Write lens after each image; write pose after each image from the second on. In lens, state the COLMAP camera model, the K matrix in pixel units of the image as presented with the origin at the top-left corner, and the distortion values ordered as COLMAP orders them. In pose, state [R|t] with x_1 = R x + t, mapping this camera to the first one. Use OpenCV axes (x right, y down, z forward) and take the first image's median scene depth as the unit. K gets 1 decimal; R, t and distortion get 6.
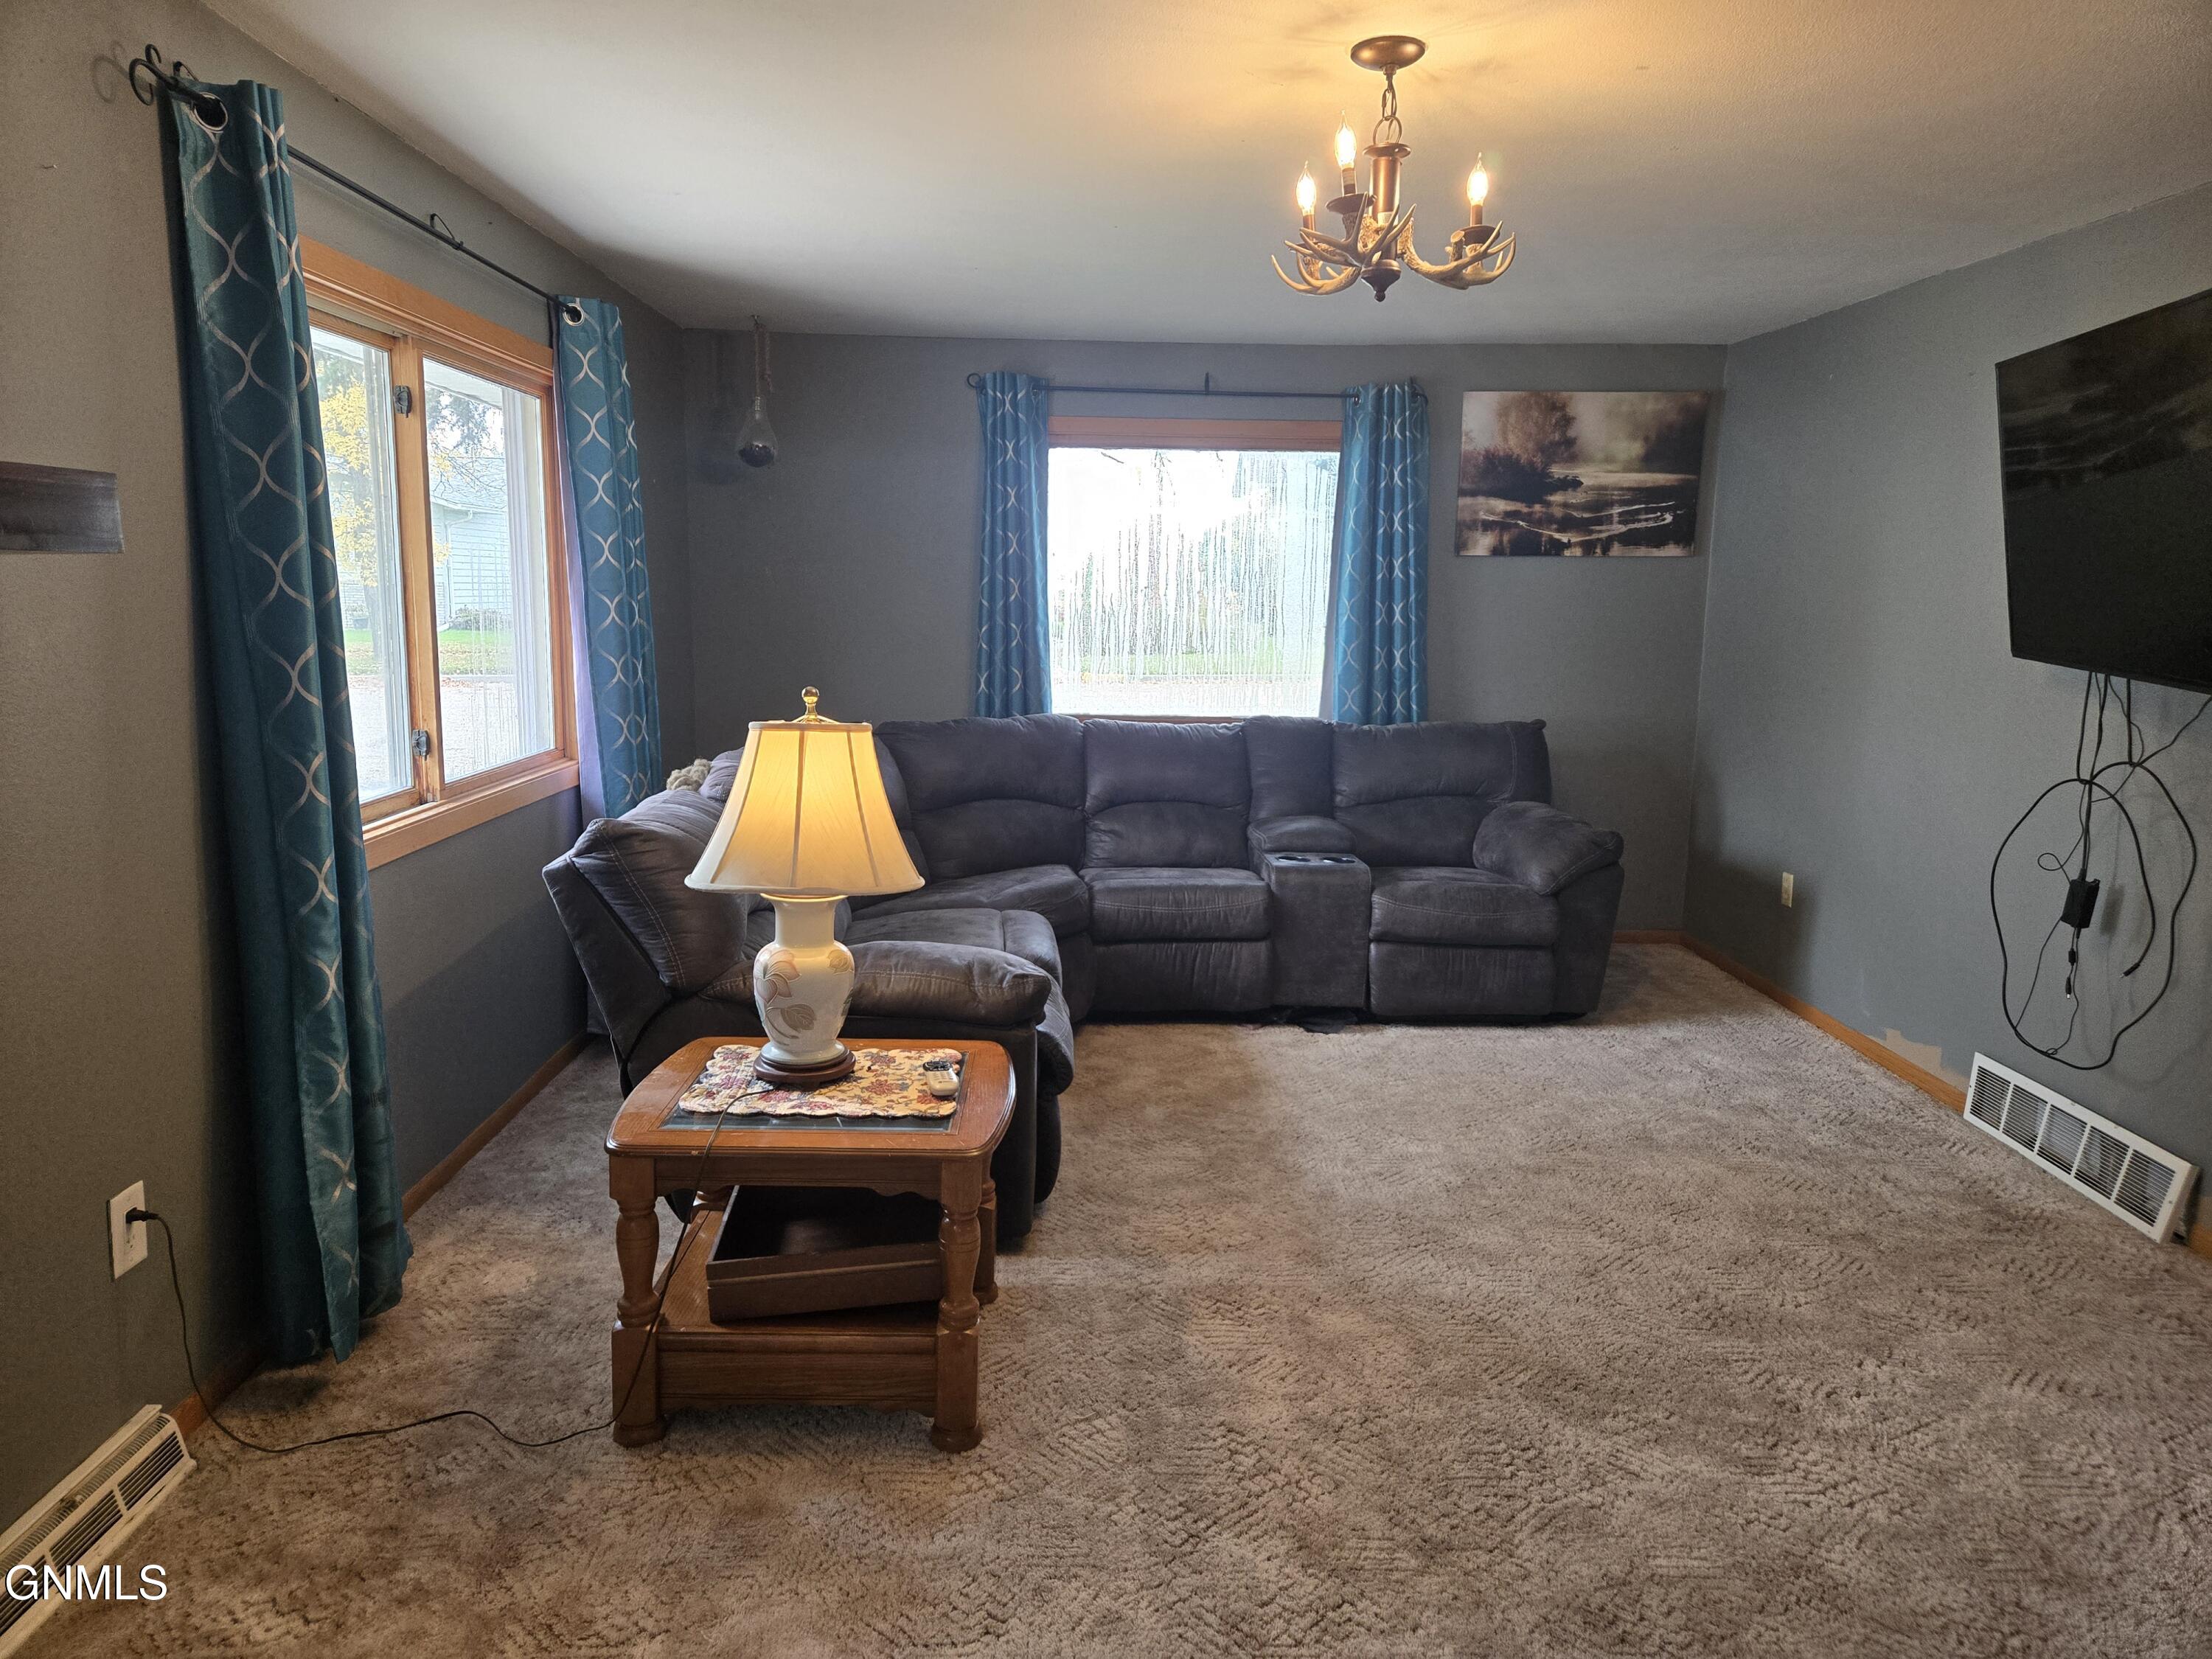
lens RADIAL K [[1458.2, 0, 1136.9], [0, 1458.2, 818.9], [0, 0, 1]] dist [0.084814, -0.072059]
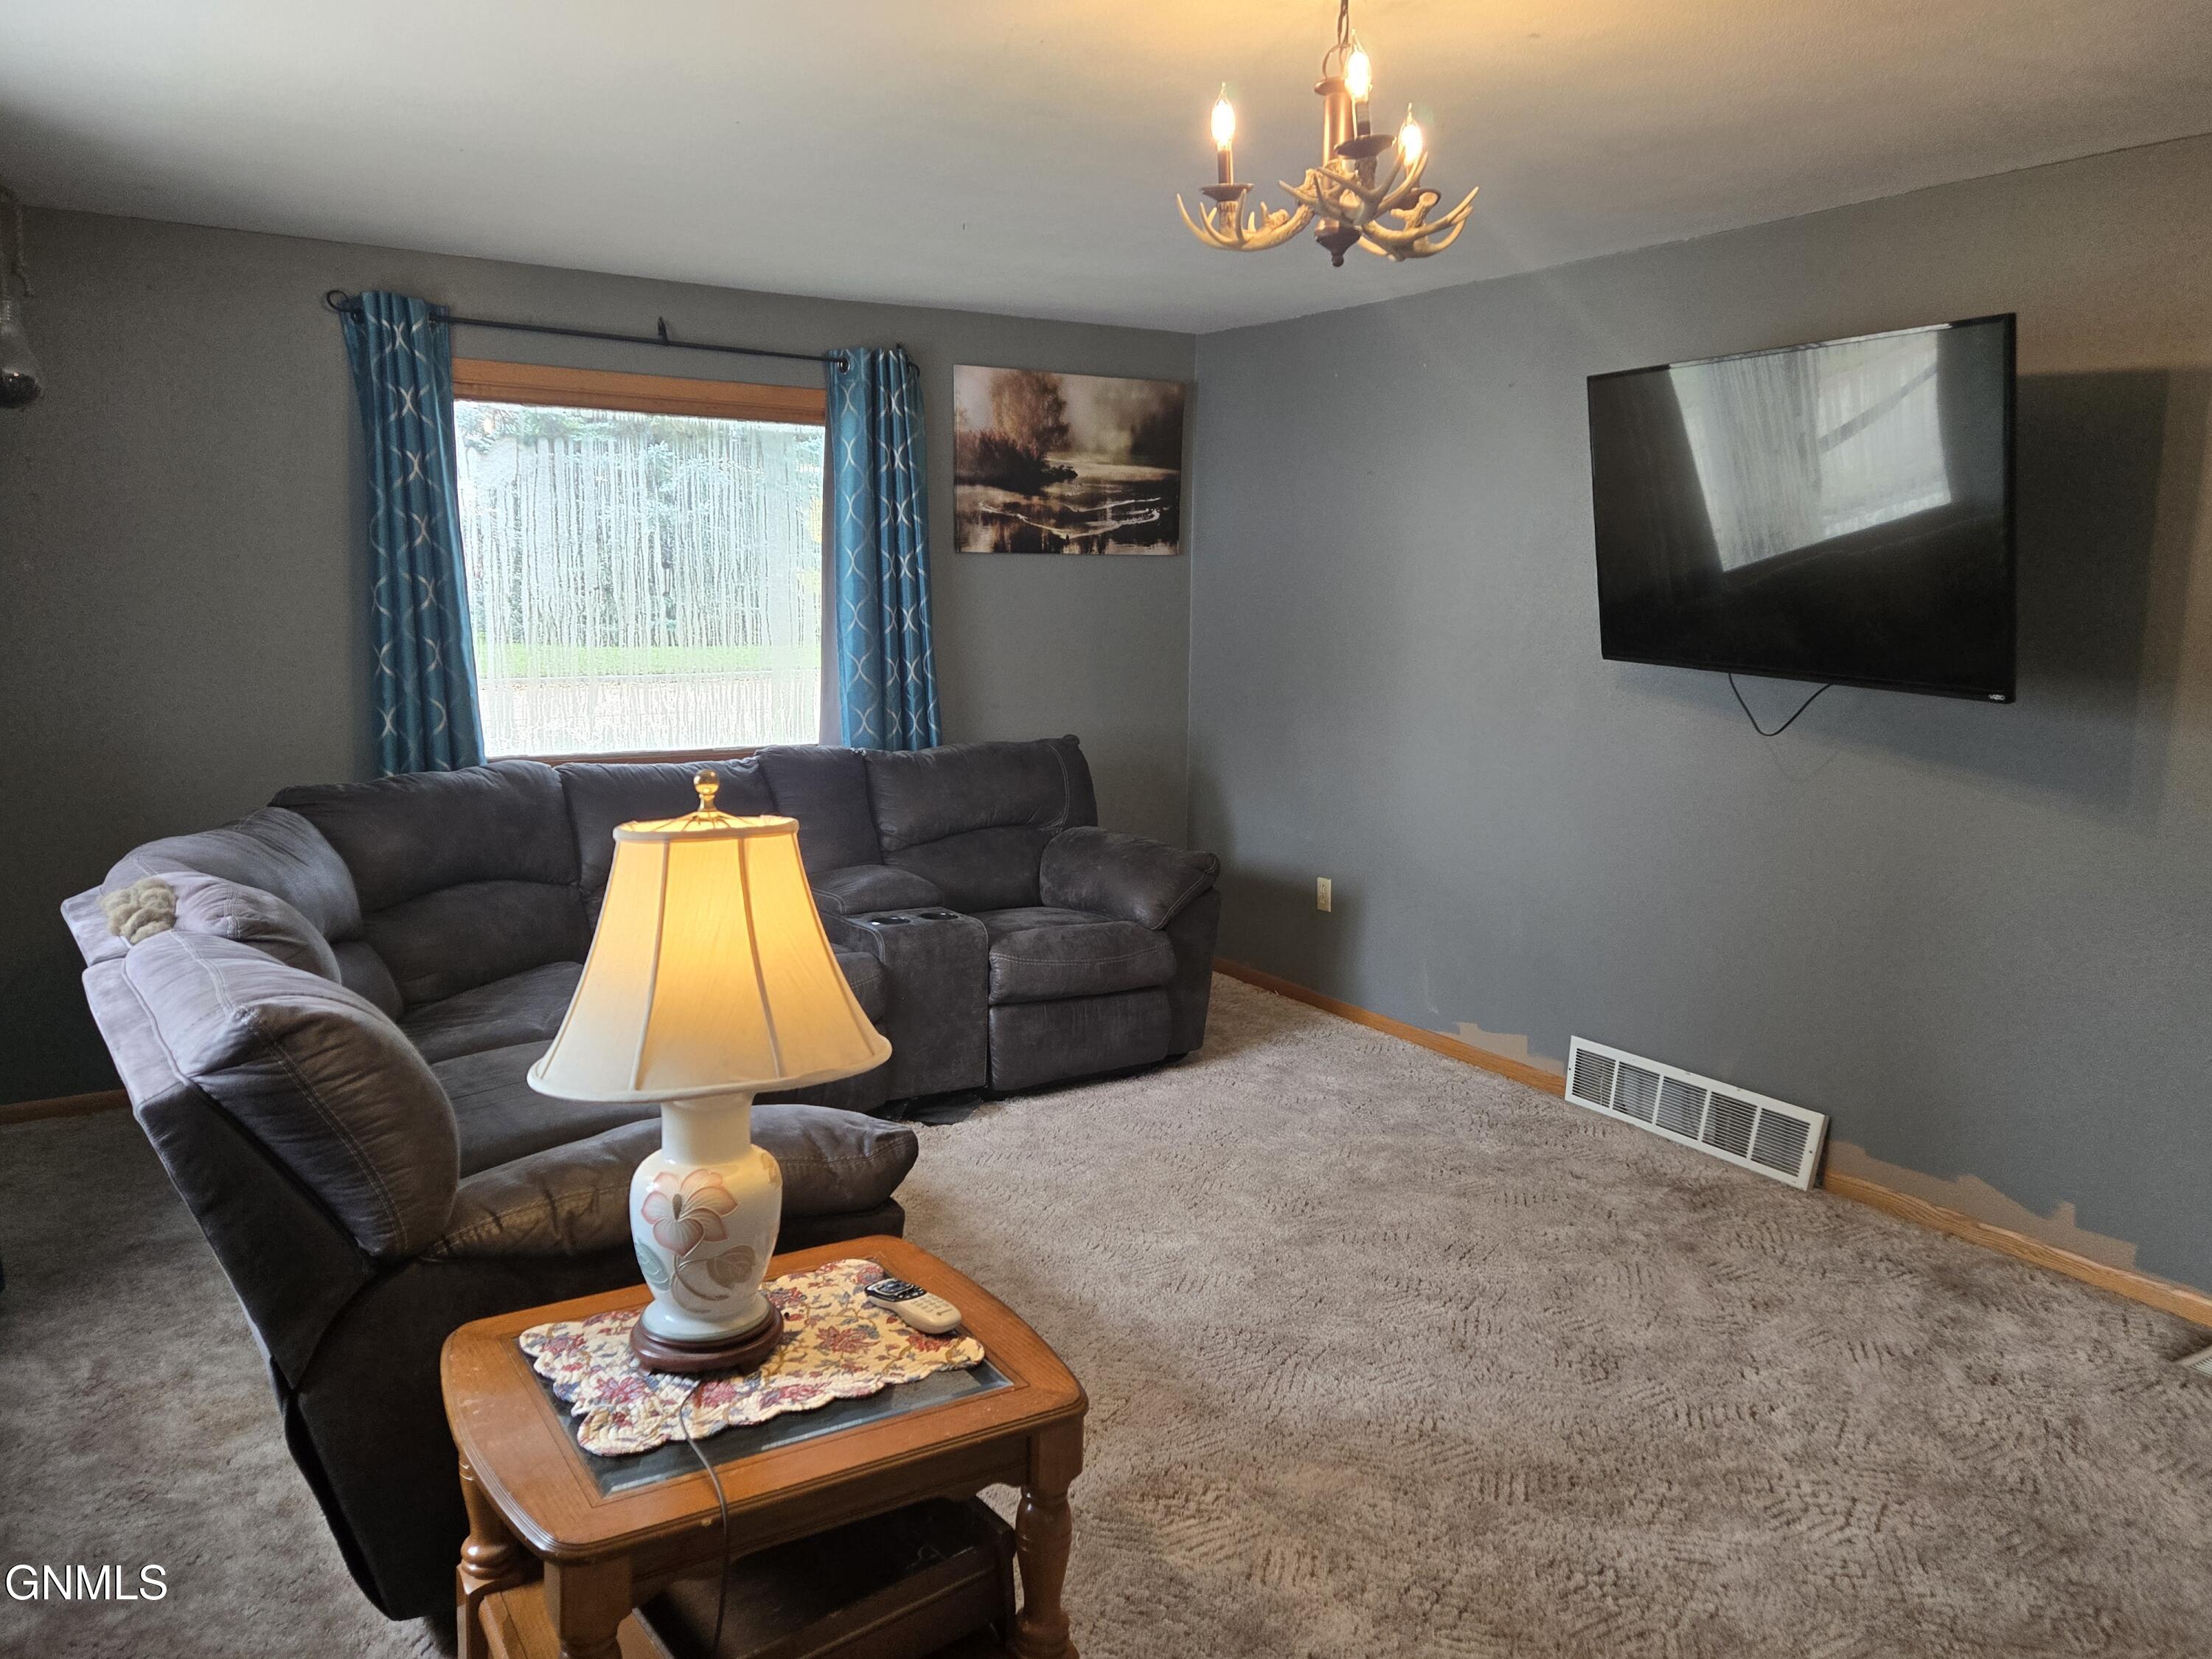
lens RADIAL K [[1605.9, 0, 1106.0], [0, 1605.9, 829.5], [0, 0, 1]] dist [0.091993, -0.070014]
pose [[0.864179, -0.082505, 0.496374, -0.206671], [0.081504, 0.996391, 0.023717, -0.031414], [-0.496539, 0.019961, 0.867785, 0.130249]]
